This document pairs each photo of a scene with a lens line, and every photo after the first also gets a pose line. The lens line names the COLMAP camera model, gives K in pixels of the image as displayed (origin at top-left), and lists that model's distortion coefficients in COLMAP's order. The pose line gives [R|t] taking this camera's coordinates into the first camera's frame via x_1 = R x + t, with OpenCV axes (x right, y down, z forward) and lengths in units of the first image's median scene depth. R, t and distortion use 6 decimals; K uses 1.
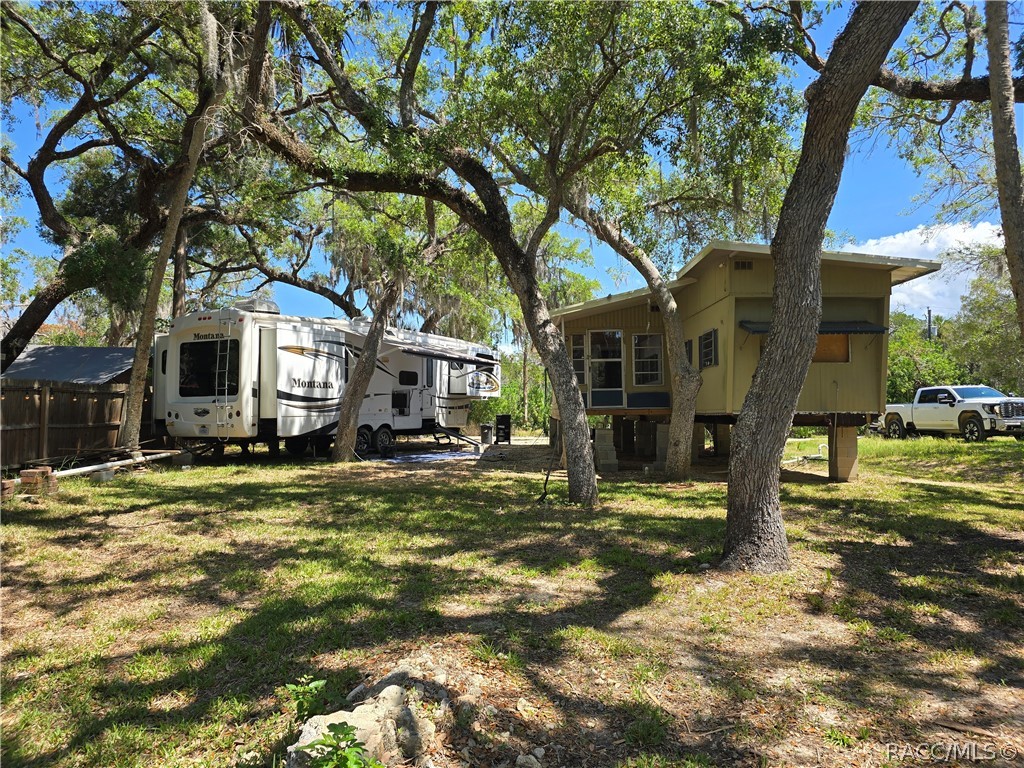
lens RADIAL K [[684.0, 0, 509.0], [0, 684.0, 376.4], [0, 0, 1]] dist [0.063732, -0.056803]
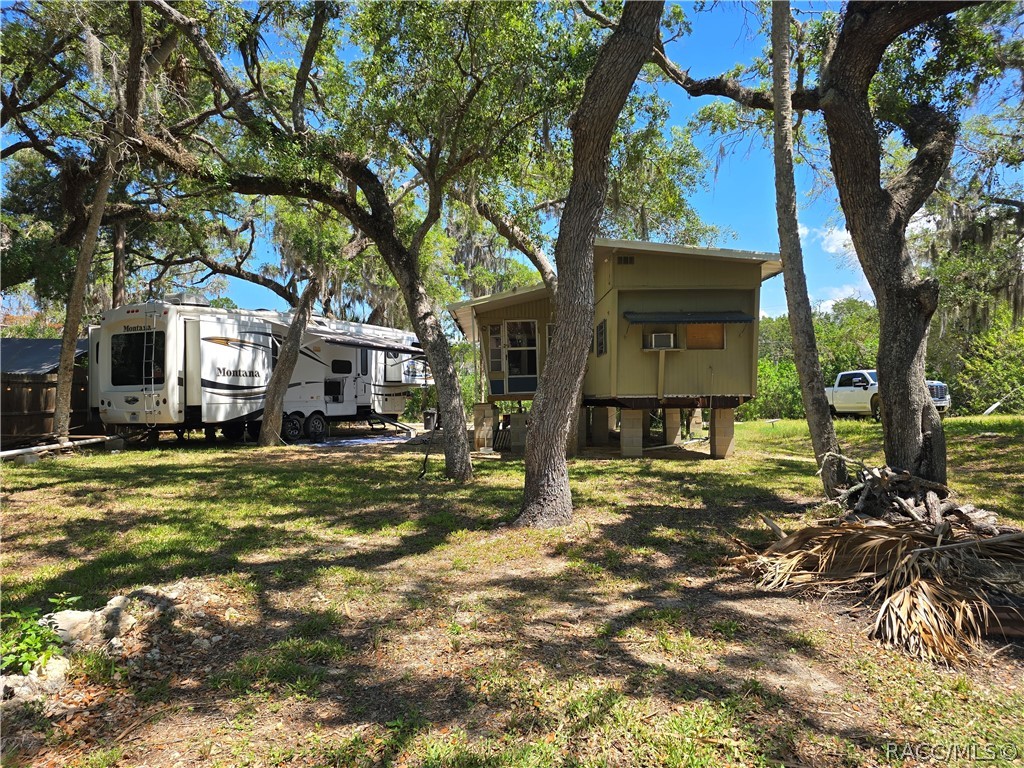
lens RADIAL K [[692.8, 0, 512.0], [0, 692.8, 384.0], [0, 0, 1]] dist [0.066868, -0.060266]
pose [[0.999942, -0.007376, 0.007796, 0.130149], [0.007149, 0.999562, 0.028729, 0.000312], [-0.008004, -0.028671, 0.999557, -0.080314]]
